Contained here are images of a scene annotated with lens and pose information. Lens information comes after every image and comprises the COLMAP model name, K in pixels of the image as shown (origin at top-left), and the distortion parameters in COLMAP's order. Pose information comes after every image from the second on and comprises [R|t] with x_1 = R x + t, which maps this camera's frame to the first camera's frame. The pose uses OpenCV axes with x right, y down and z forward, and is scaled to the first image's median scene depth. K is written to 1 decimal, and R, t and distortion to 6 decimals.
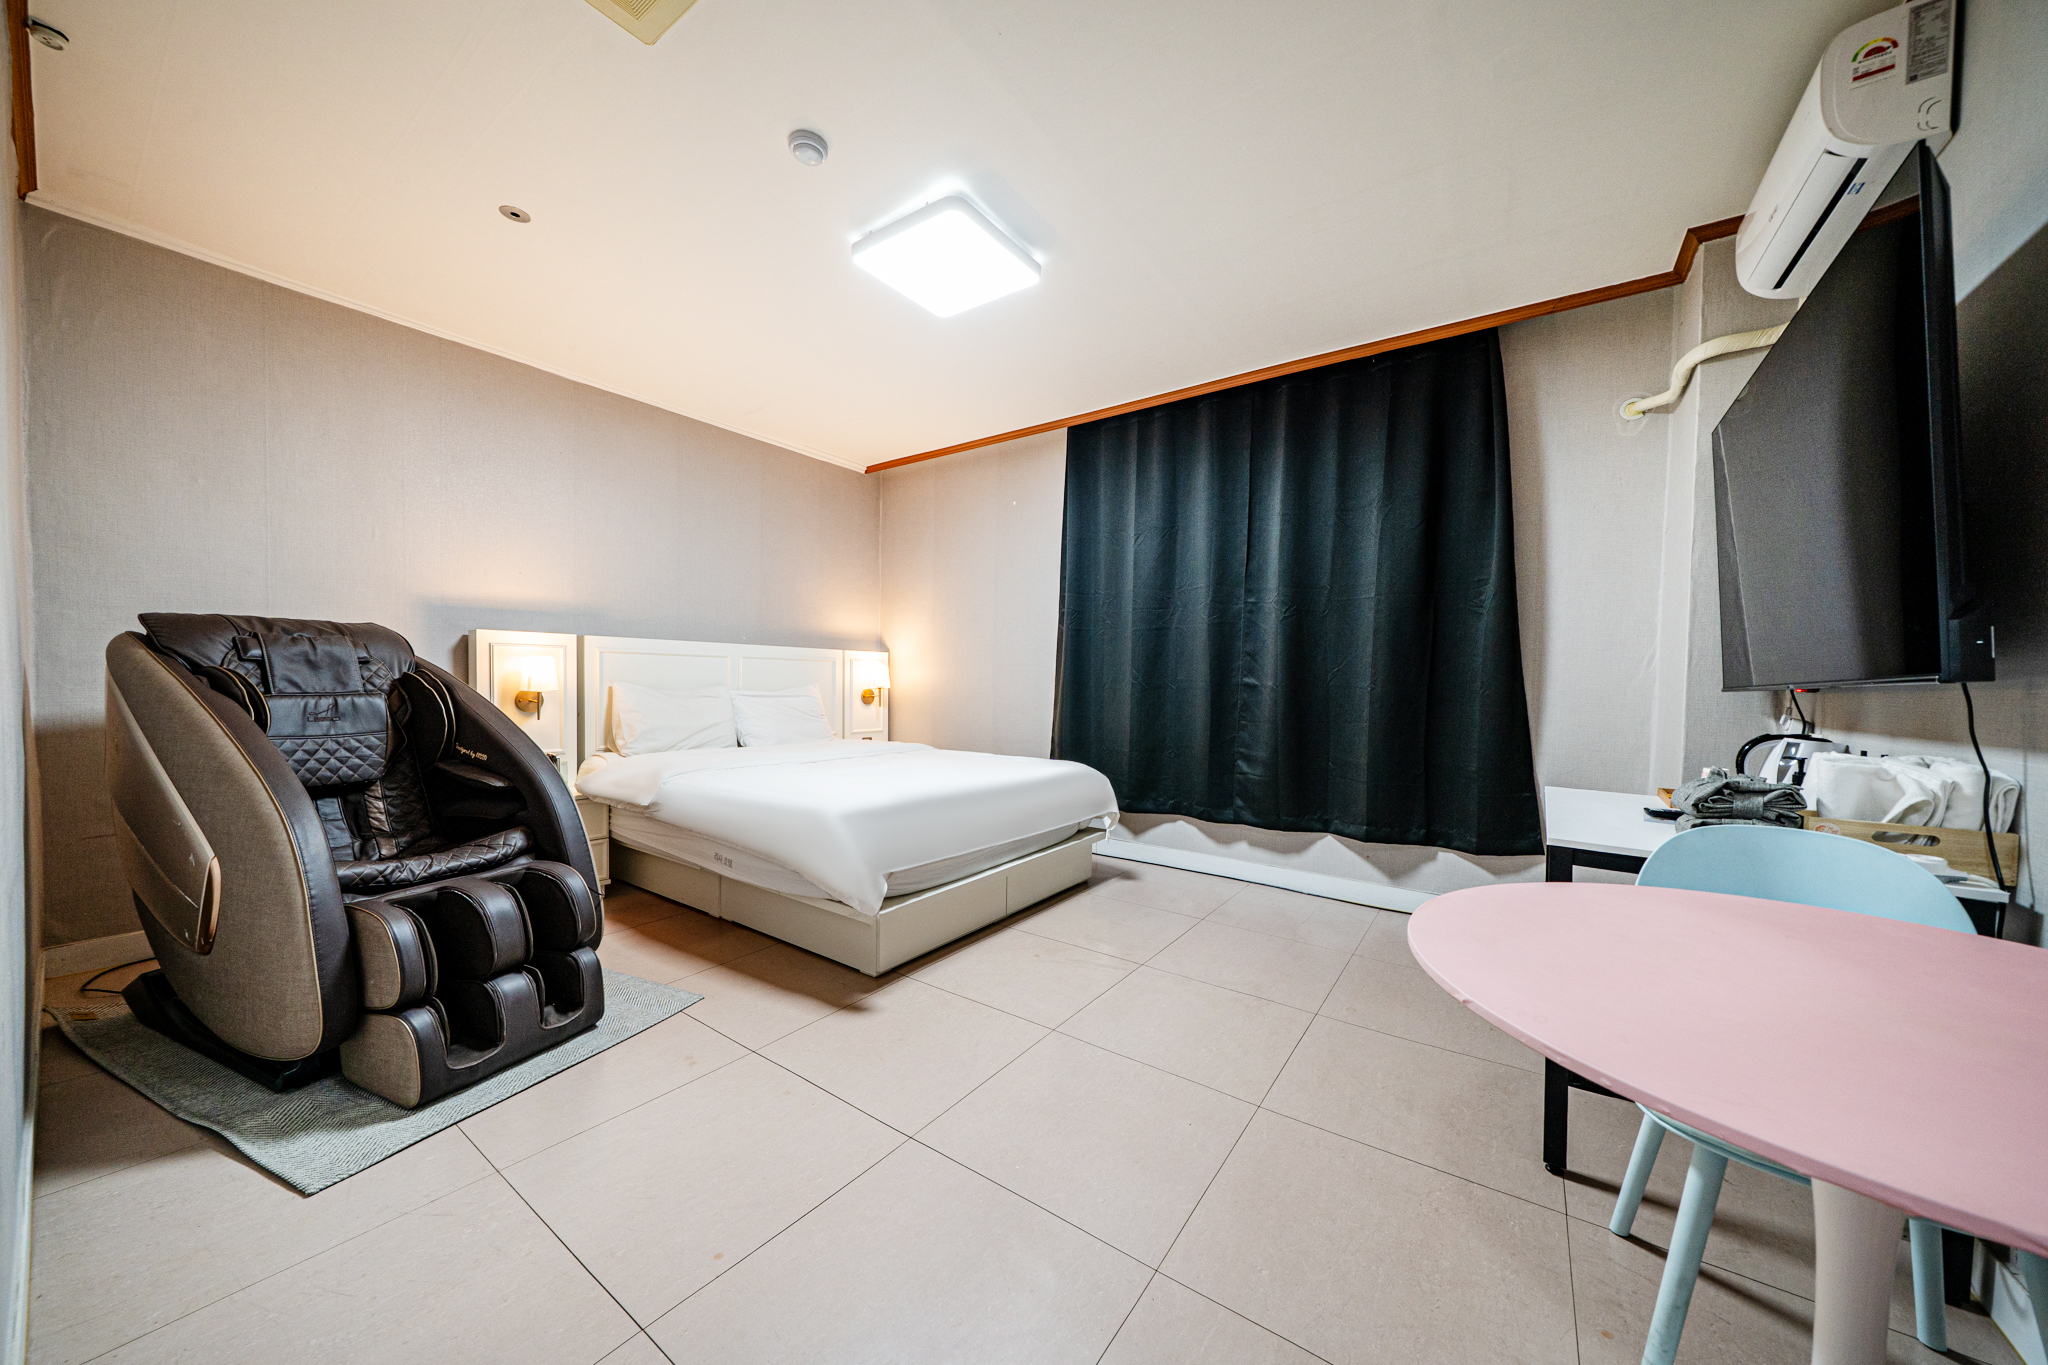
lens RADIAL K [[701.1, 0, 1016.3], [0, 701.1, 691.7], [0, 0, 1]] dist [-0.001267, -0.000151]
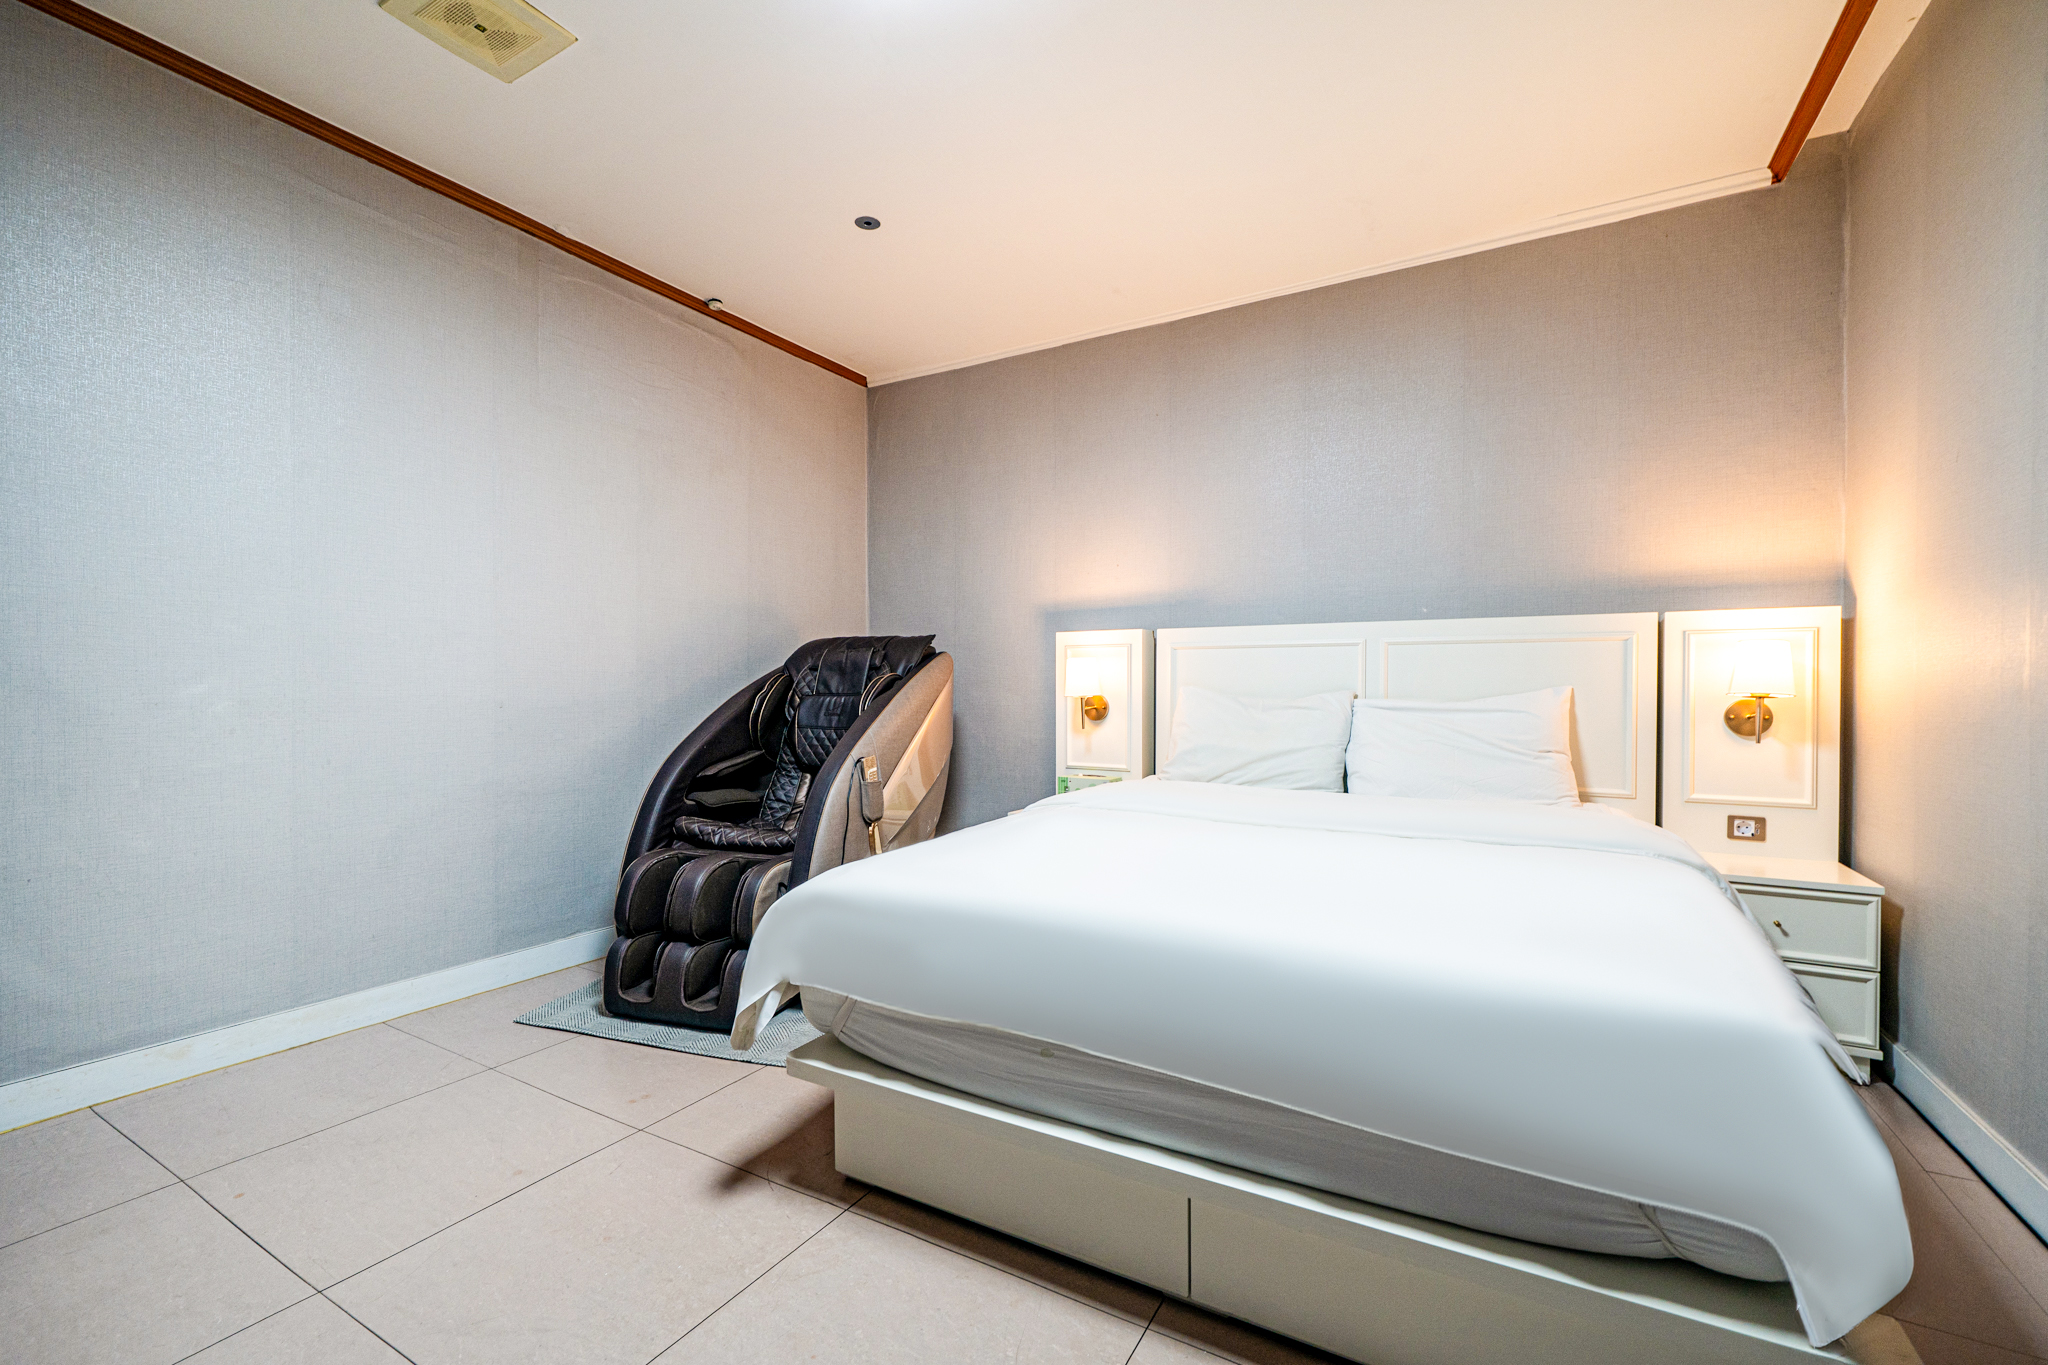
lens RADIAL K [[868.4, 0, 1016.7], [0, 868.4, 695.0], [0, 0, 1]] dist [-0.000620, -0.000087]
pose [[0.091699, 0.009940, -0.995737, 0.369820], [-0.008845, 0.999919, 0.009167, -0.010701], [0.995748, 0.007967, 0.091779, 0.719900]]
